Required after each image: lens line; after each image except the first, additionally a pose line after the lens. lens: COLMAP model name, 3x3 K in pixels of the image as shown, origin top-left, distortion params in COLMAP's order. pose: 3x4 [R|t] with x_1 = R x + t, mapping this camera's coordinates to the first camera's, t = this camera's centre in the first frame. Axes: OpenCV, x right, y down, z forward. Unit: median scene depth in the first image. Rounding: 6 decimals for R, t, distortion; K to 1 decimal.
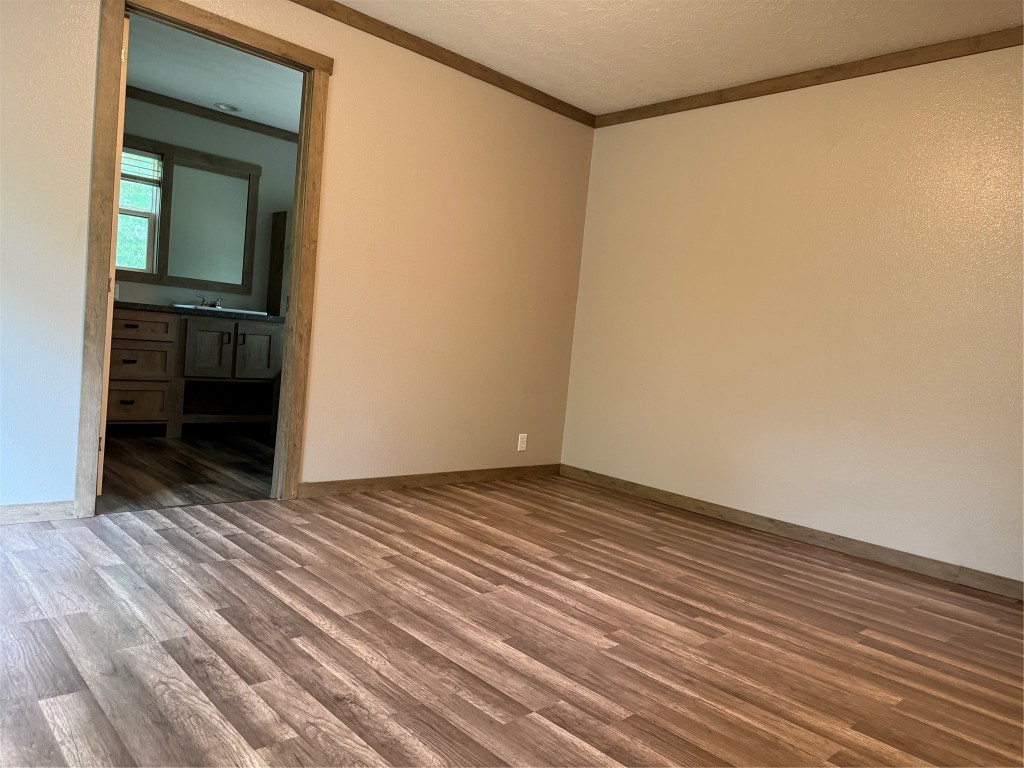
lens RADIAL K [[733.2, 0, 508.4], [0, 733.2, 387.2], [0, 0, 1]] dist [-0.000497, -0.009506]
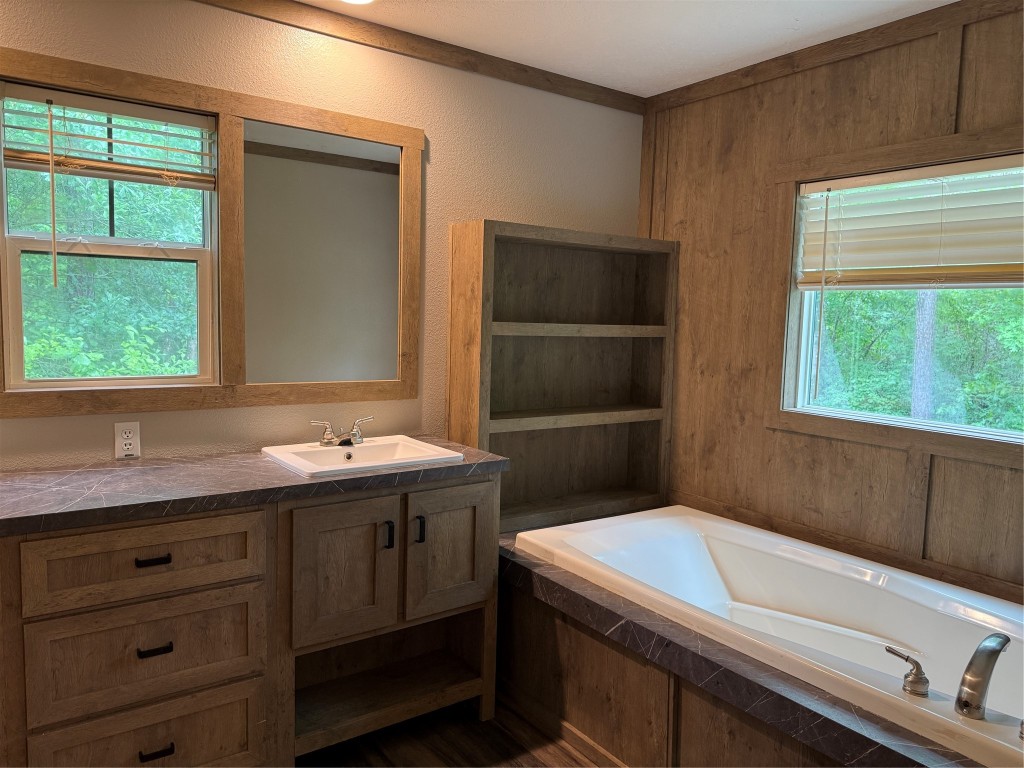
lens RADIAL K [[733.2, 0, 508.4], [0, 733.2, 387.2], [0, 0, 1]] dist [-0.000497, -0.009506]
pose [[0.988420, -0.053157, -0.142127, -0.256580], [0.056343, 0.998240, 0.018479, -0.160456], [0.140894, -0.026272, 0.989676, 0.612877]]
